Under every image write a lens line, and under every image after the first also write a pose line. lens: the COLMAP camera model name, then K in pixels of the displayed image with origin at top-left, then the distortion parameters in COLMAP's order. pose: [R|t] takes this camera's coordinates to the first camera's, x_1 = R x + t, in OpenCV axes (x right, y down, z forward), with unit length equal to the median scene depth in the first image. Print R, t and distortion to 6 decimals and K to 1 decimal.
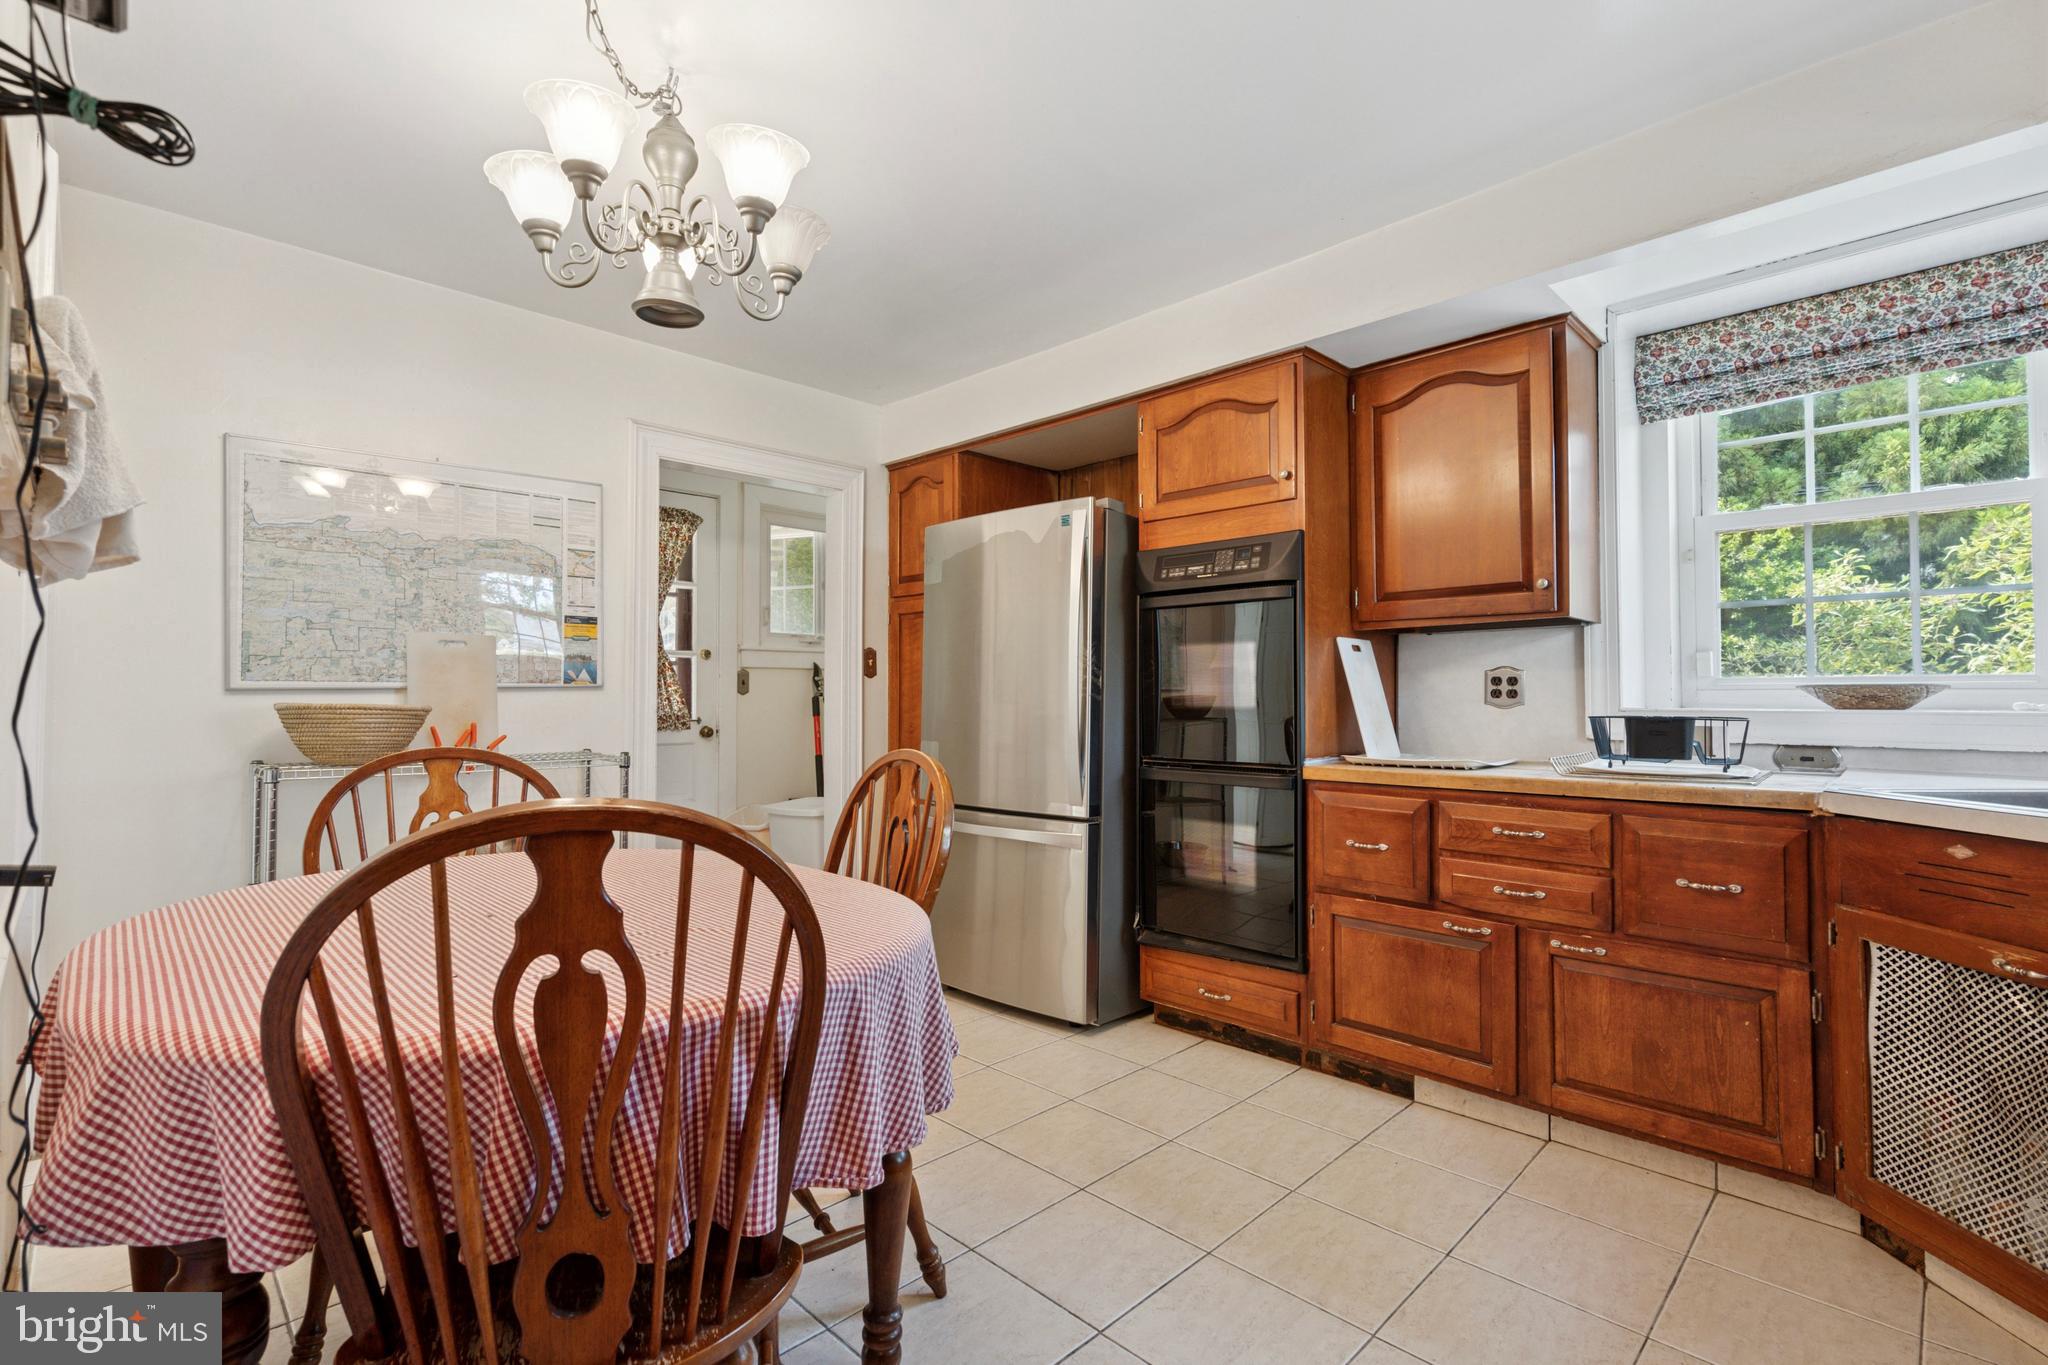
lens RADIAL K [[931.0, 0, 1011.6], [0, 931.0, 675.2], [0, 0, 1]] dist [-0.007191, 0.003340]
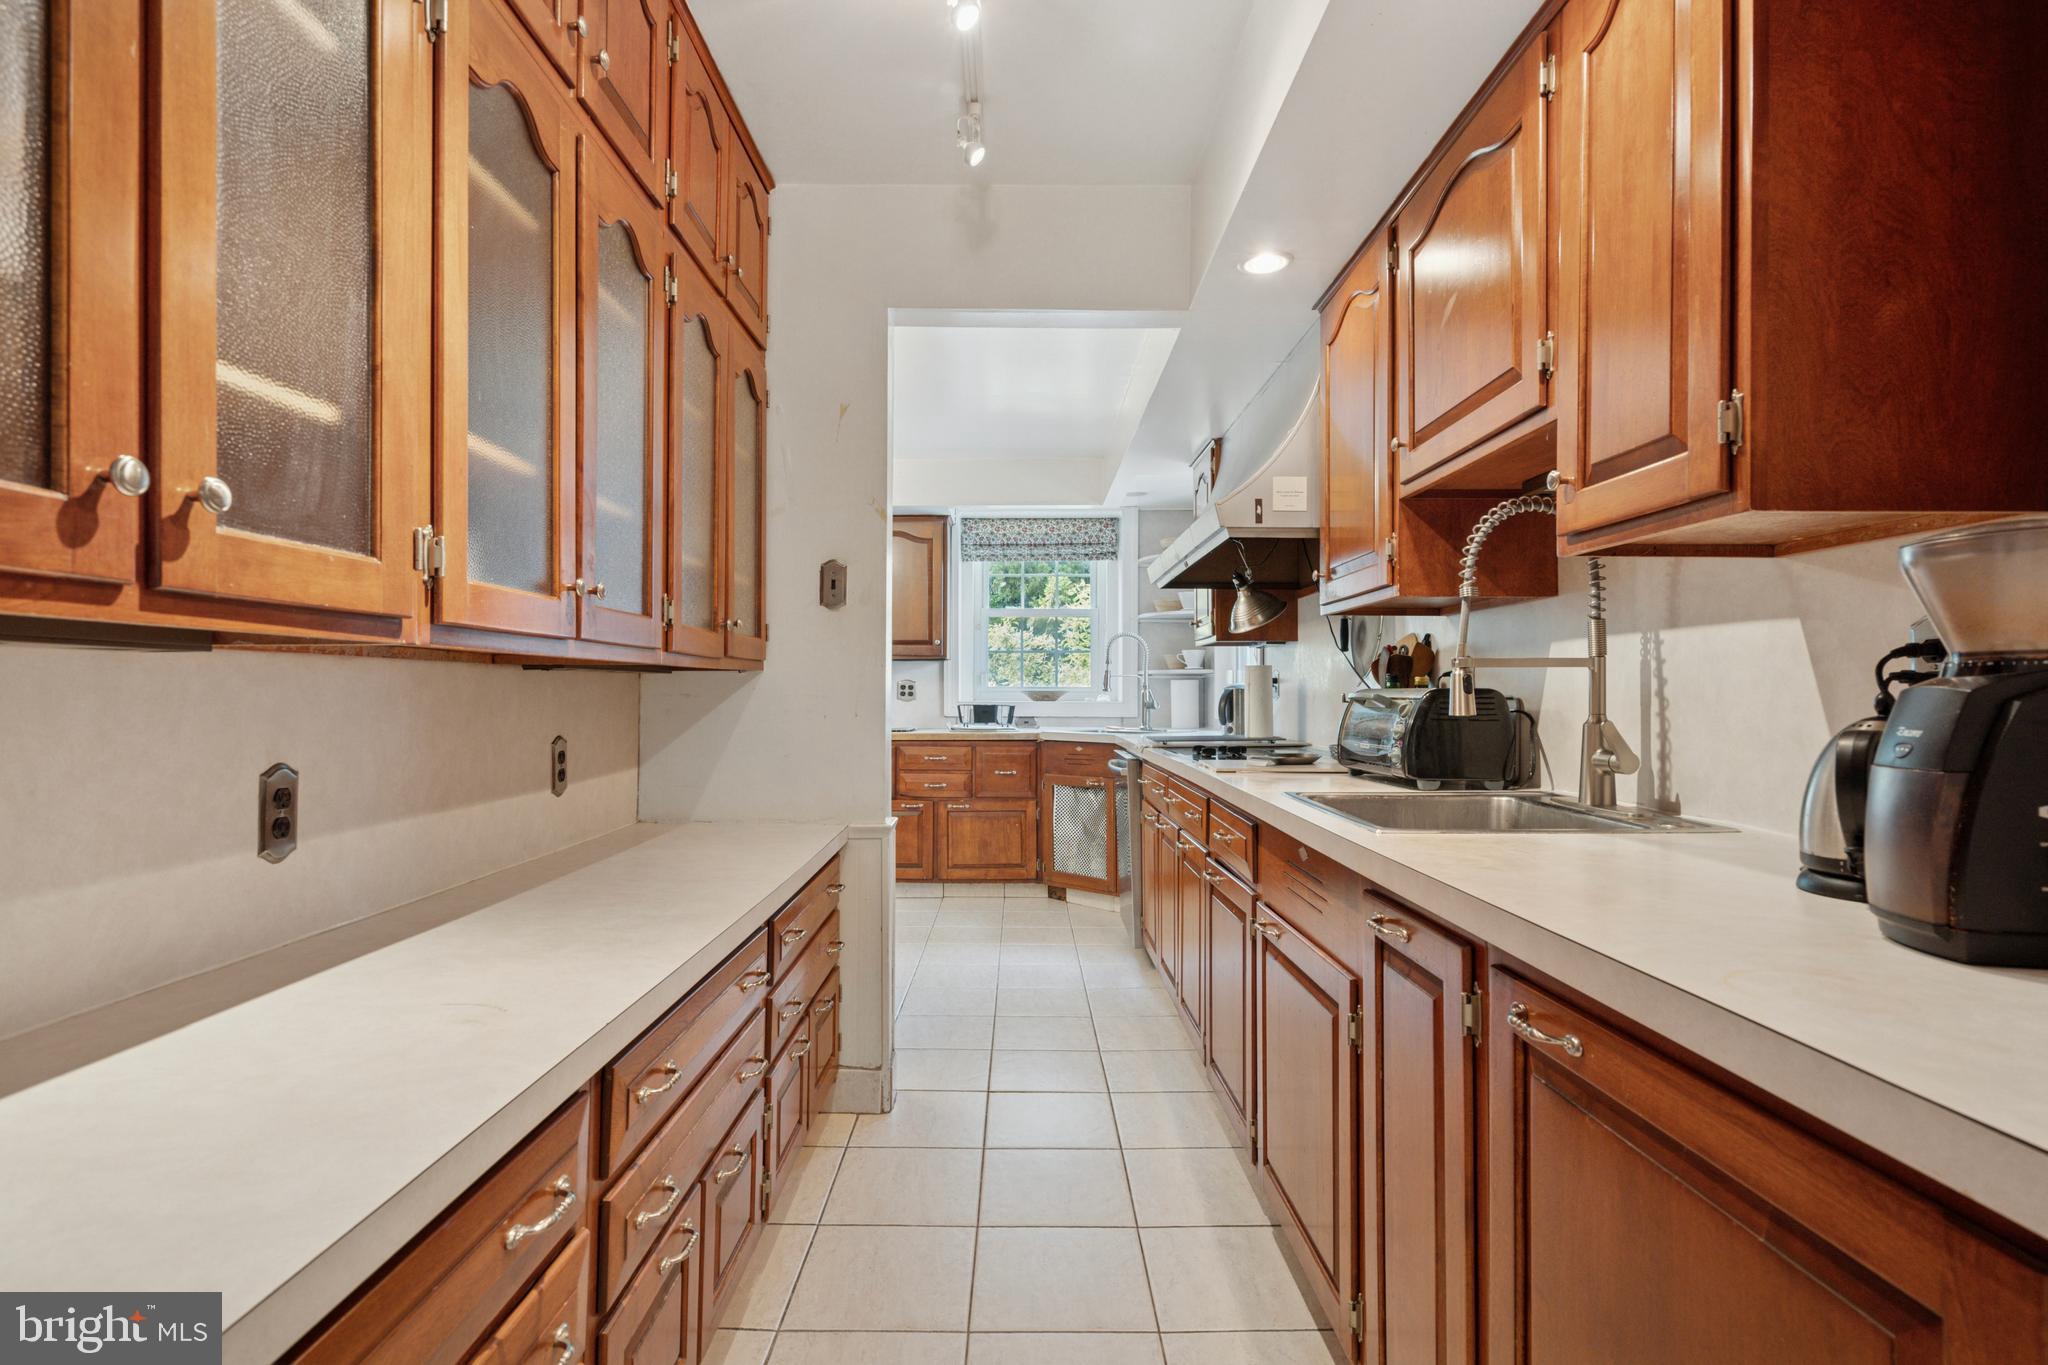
lens RADIAL K [[987.5, 0, 1016.6], [0, 987.5, 677.9], [0, 0, 1]] dist [0.001254, 0.000008]
pose [[0.701920, 0.011412, 0.712165, -0.832958], [-0.018644, 0.999823, 0.002354, -0.024294], [-0.712012, -0.014930, 0.702008, -0.651901]]
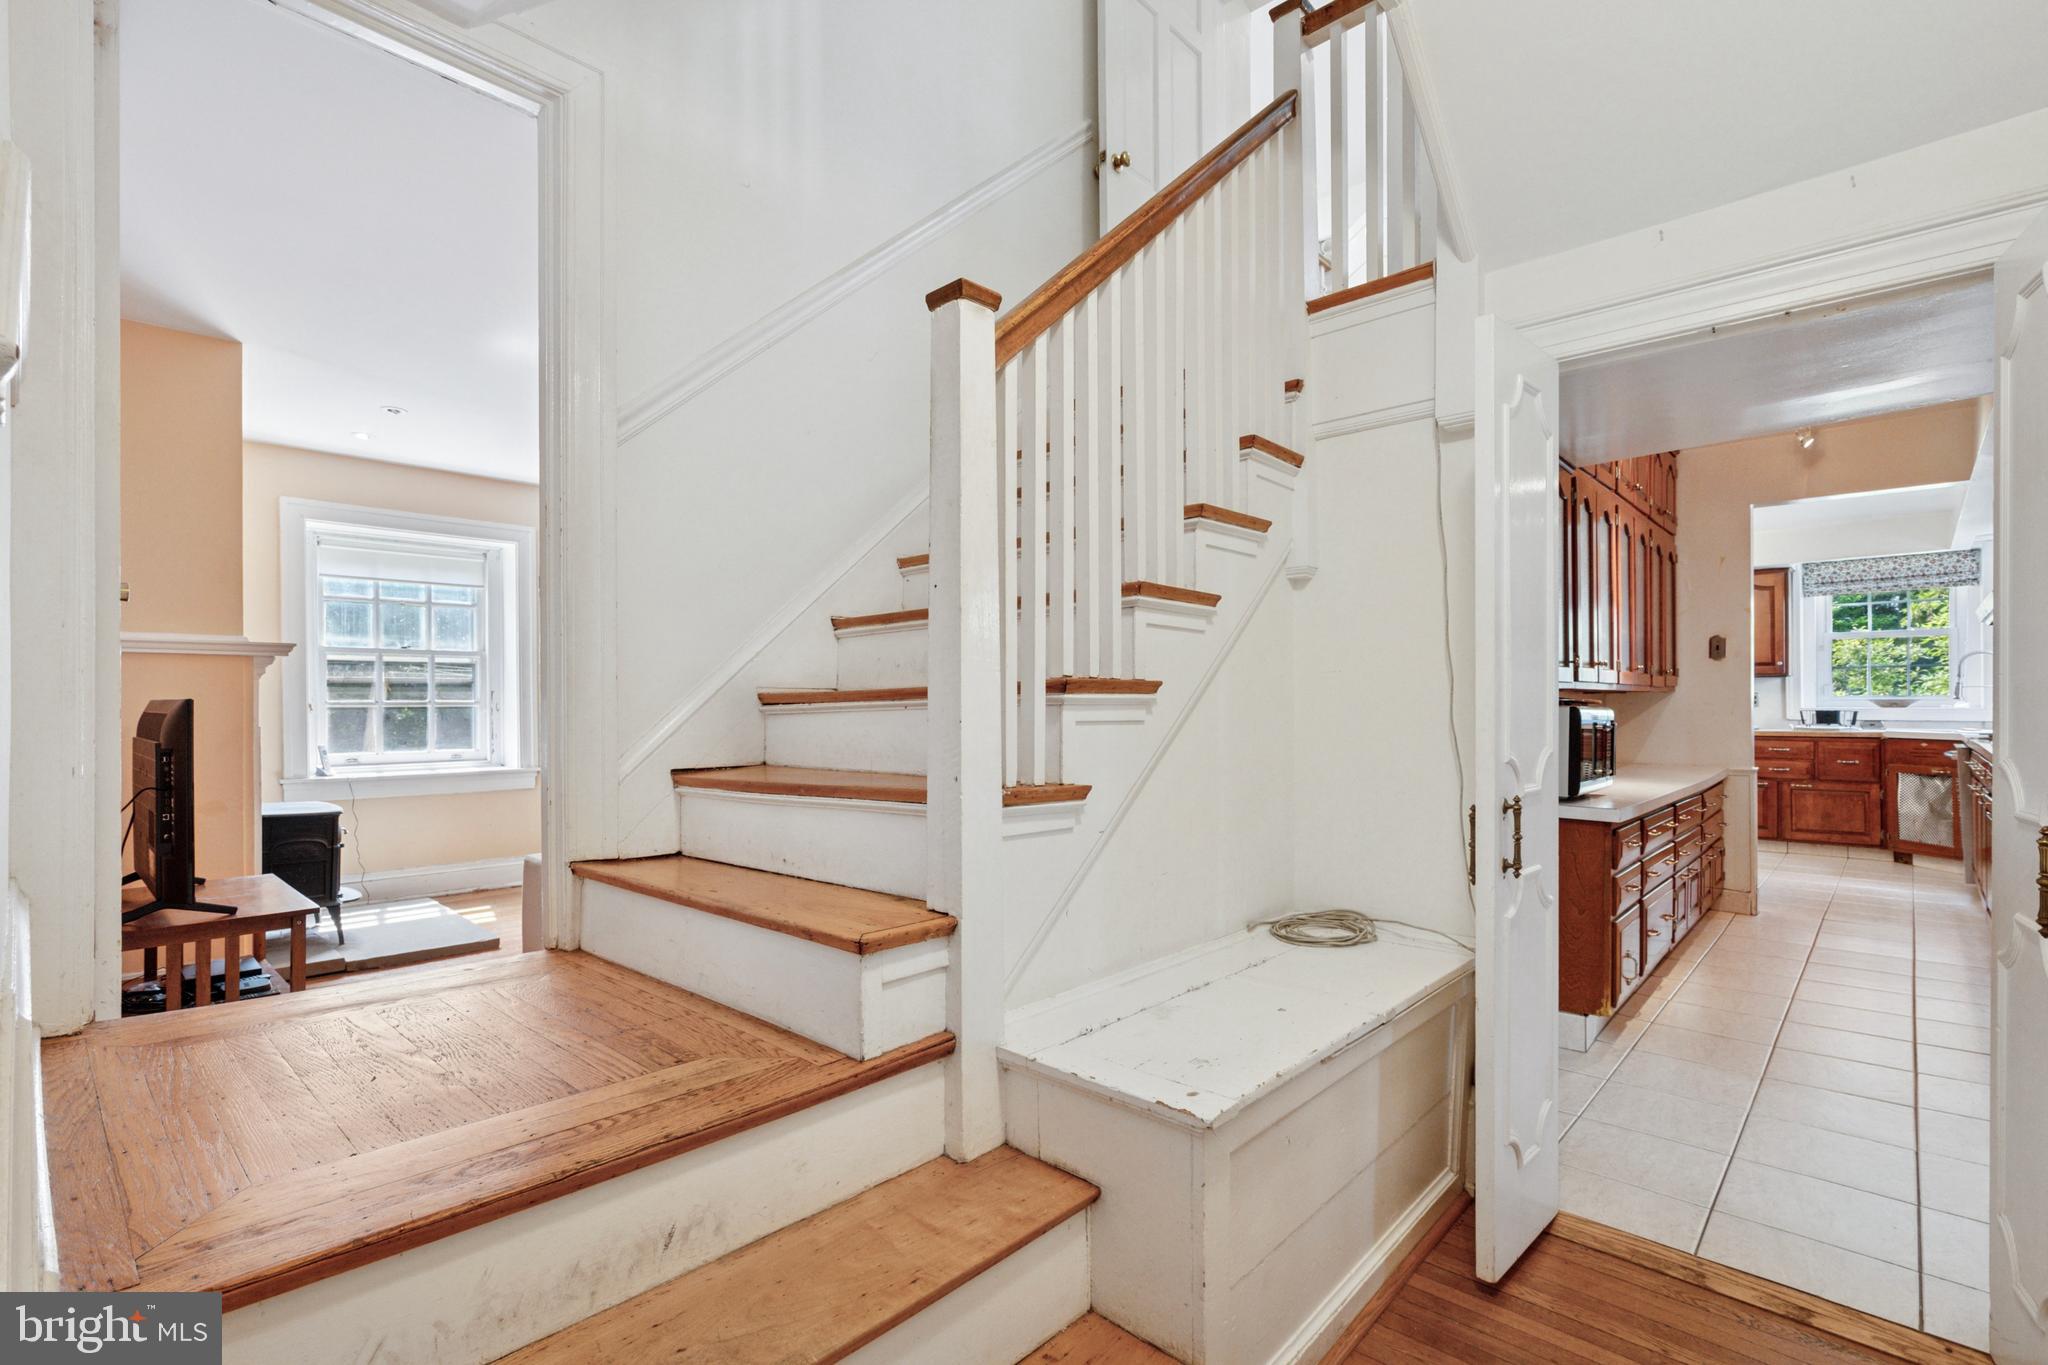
lens RADIAL K [[931.0, 0, 1024.7], [0, 931.0, 704.6], [0, 0, 1]] dist [-0.007191, 0.003340]
pose [[0.999375, -0.006618, 0.034719, -1.682156], [0.005843, 0.999733, 0.022374, -0.047333], [-0.034857, -0.022157, 0.999147, -1.605946]]
